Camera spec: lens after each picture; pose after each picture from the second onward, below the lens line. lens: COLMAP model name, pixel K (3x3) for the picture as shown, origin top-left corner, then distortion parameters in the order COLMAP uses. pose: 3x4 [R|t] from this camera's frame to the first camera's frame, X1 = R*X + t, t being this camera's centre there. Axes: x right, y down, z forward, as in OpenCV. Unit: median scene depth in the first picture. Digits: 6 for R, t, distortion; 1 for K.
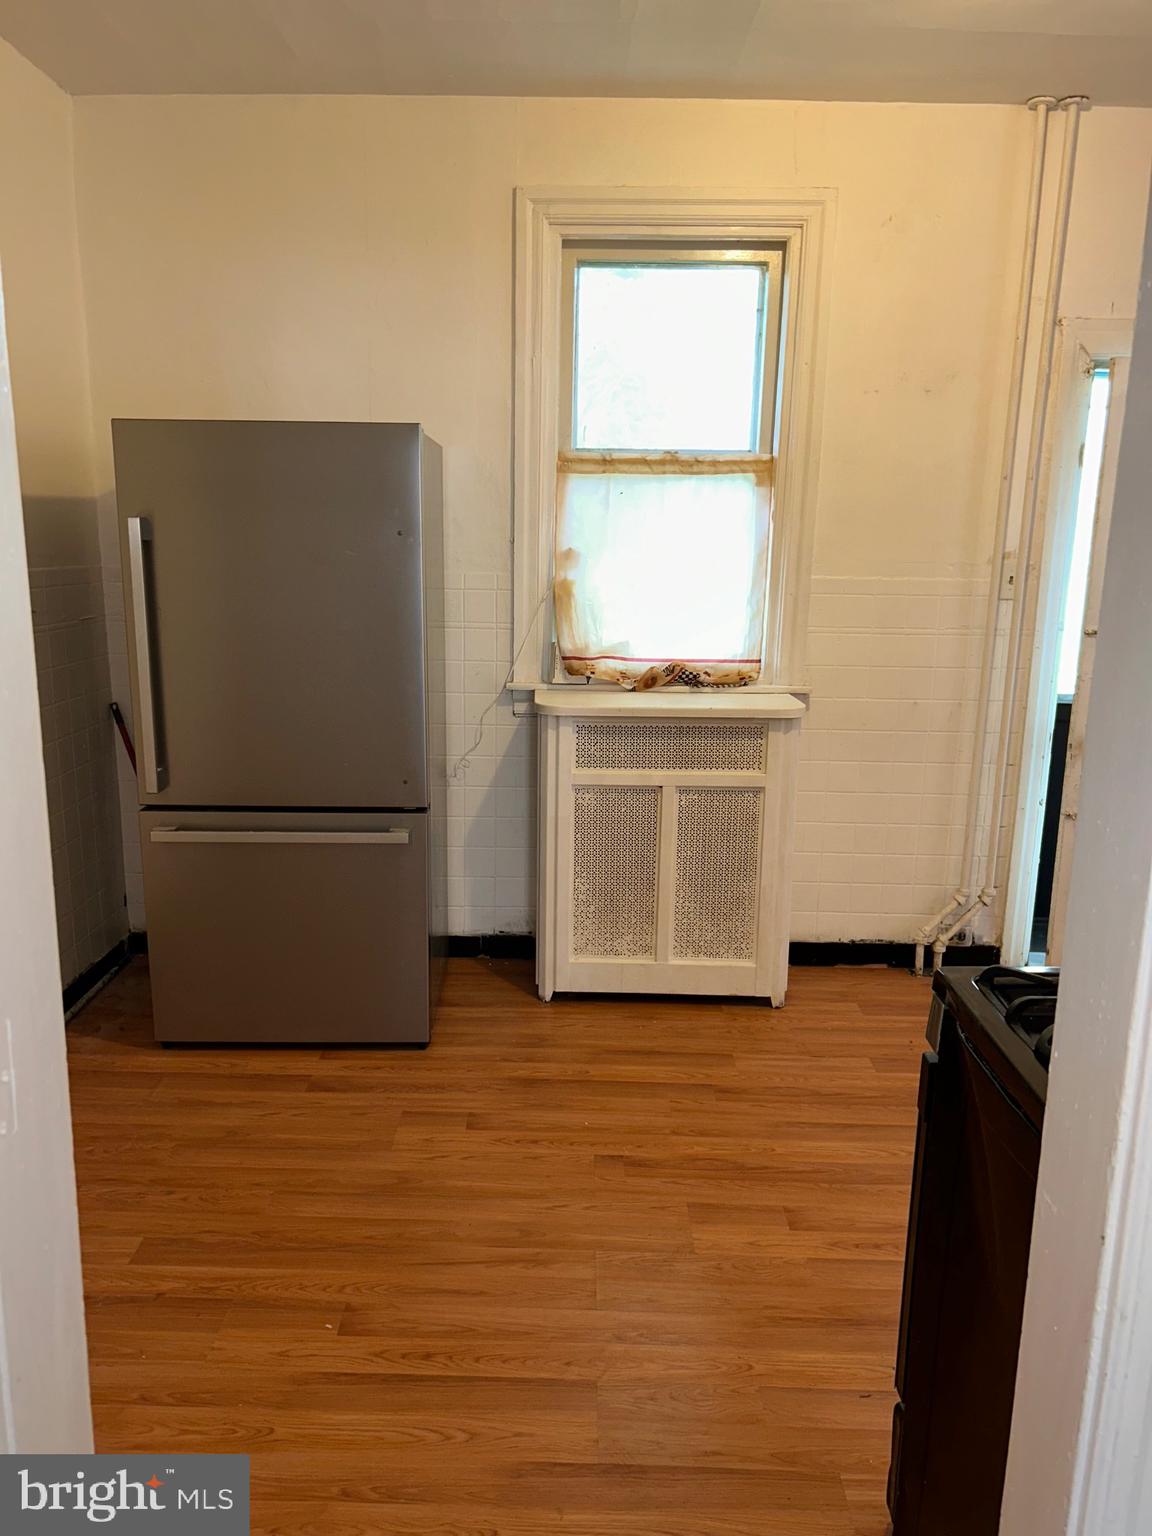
lens RADIAL K [[1157.7, 0, 581.7], [0, 1157.7, 789.1], [0, 0, 1]] dist [0.052939, -0.062055]
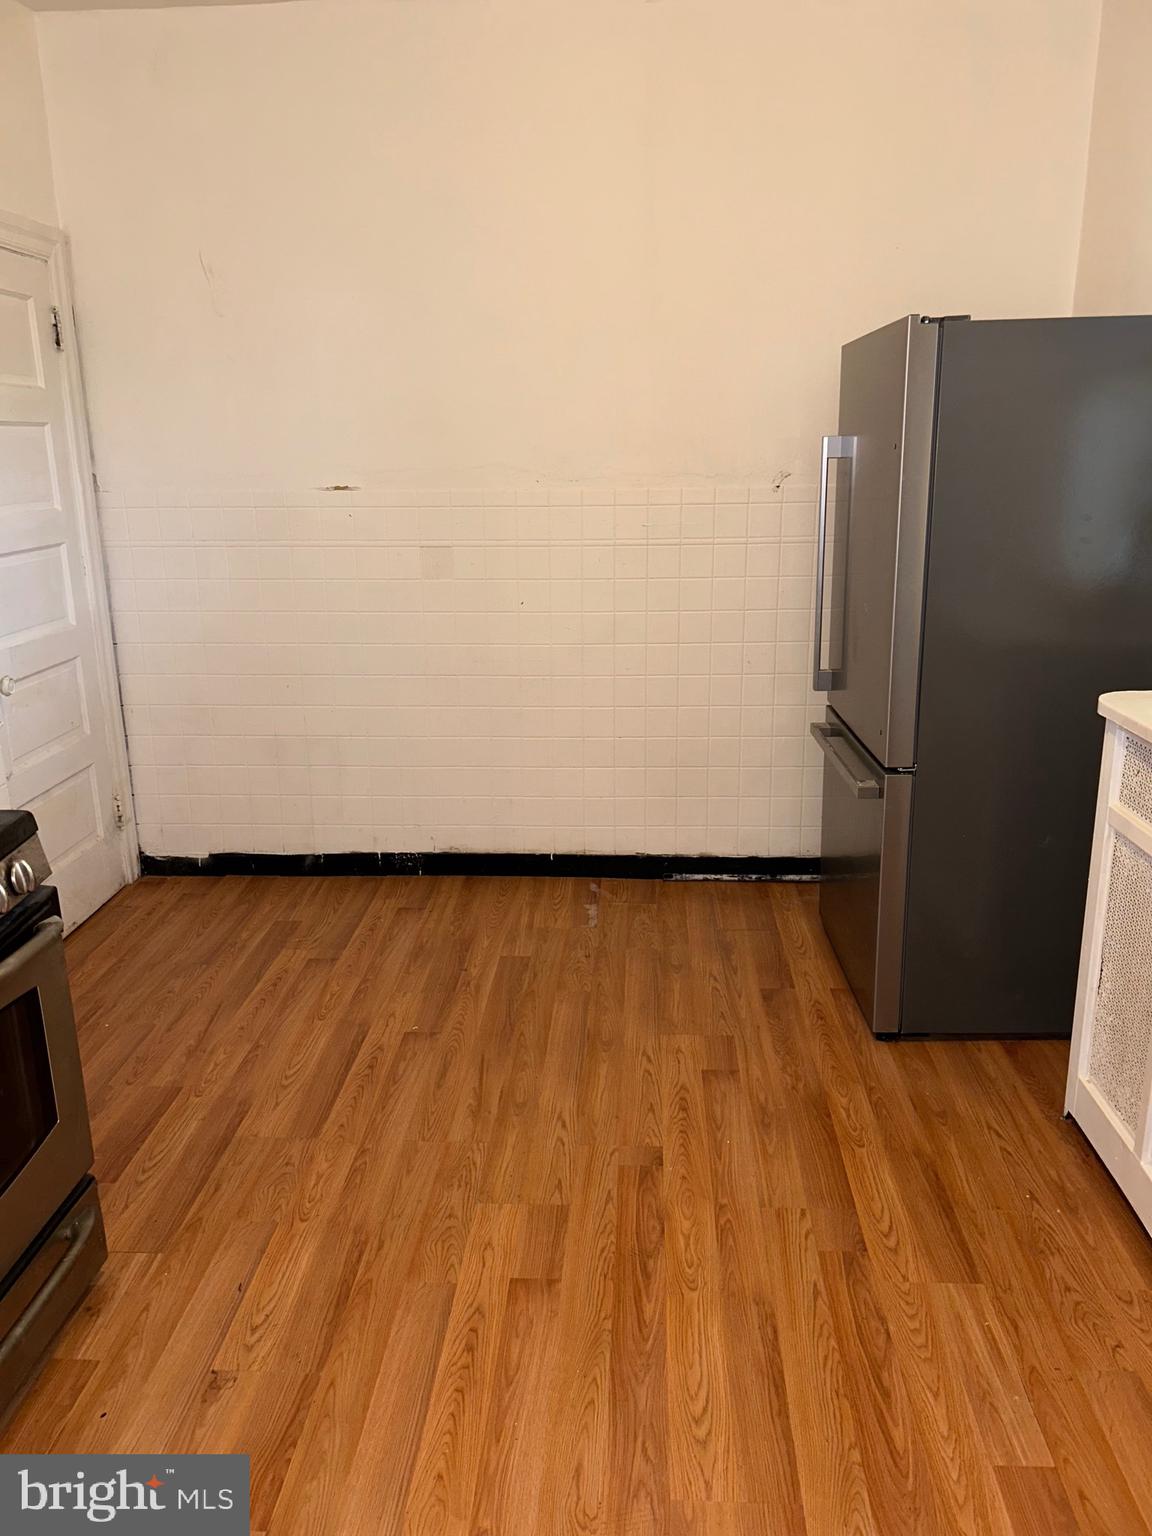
lens RADIAL K [[1157.7, 0, 581.7], [0, 1157.7, 789.1], [0, 0, 1]] dist [0.052939, -0.062055]
pose [[-0.051610, 0.268416, -0.961920, 0.838625], [-0.199655, 0.940985, 0.273286, -0.190930], [0.978506, 0.206156, 0.005027, 0.900004]]
